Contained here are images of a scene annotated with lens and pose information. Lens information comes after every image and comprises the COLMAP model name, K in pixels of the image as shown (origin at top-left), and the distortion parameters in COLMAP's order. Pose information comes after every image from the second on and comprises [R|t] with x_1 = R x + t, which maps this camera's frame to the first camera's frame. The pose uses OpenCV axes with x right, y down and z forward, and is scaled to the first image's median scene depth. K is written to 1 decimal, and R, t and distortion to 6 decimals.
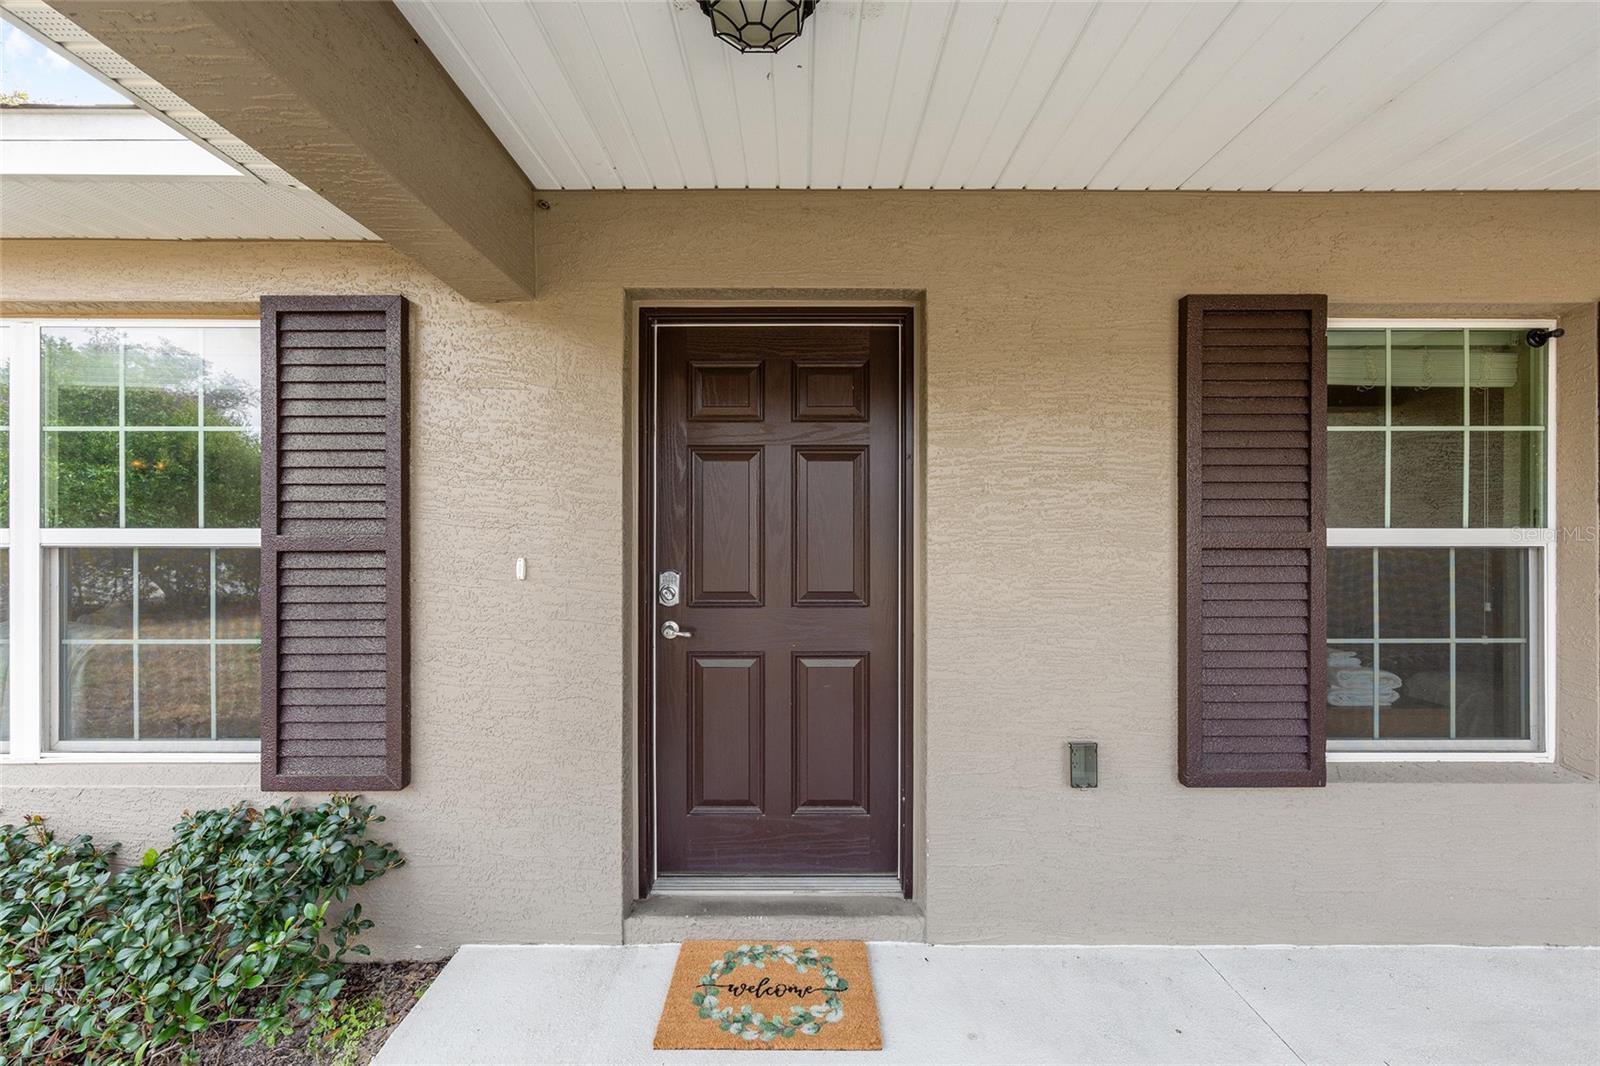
lens RADIAL K [[644.5, 0, 800.0], [0, 644.5, 533.0], [0, 0, 1]] dist [0.001338, 0.000200]
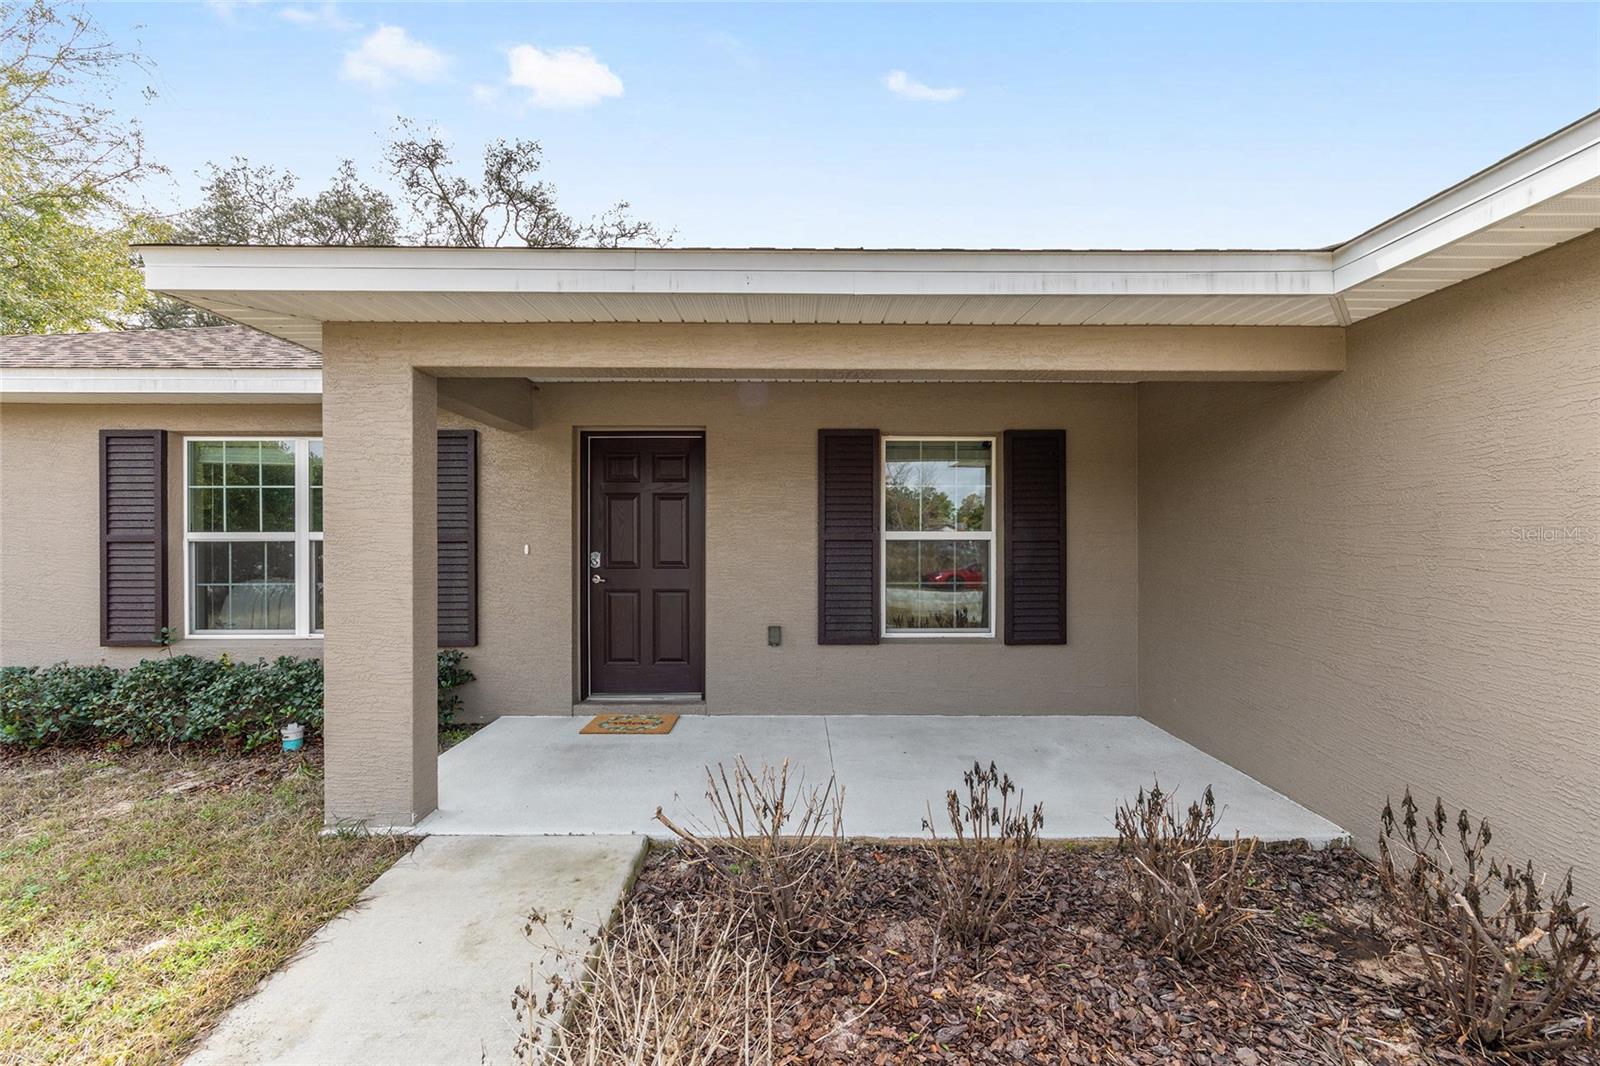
lens RADIAL K [[644.5, 0, 800.0], [0, 644.5, 533.0], [0, 0, 1]] dist [0.001338, 0.000200]
pose [[0.999999, -0.001248, 0.000512, 0.522420], [0.001249, 0.999998, -0.001814, 0.002260], [-0.000510, 0.001814, 0.999998, -1.258004]]
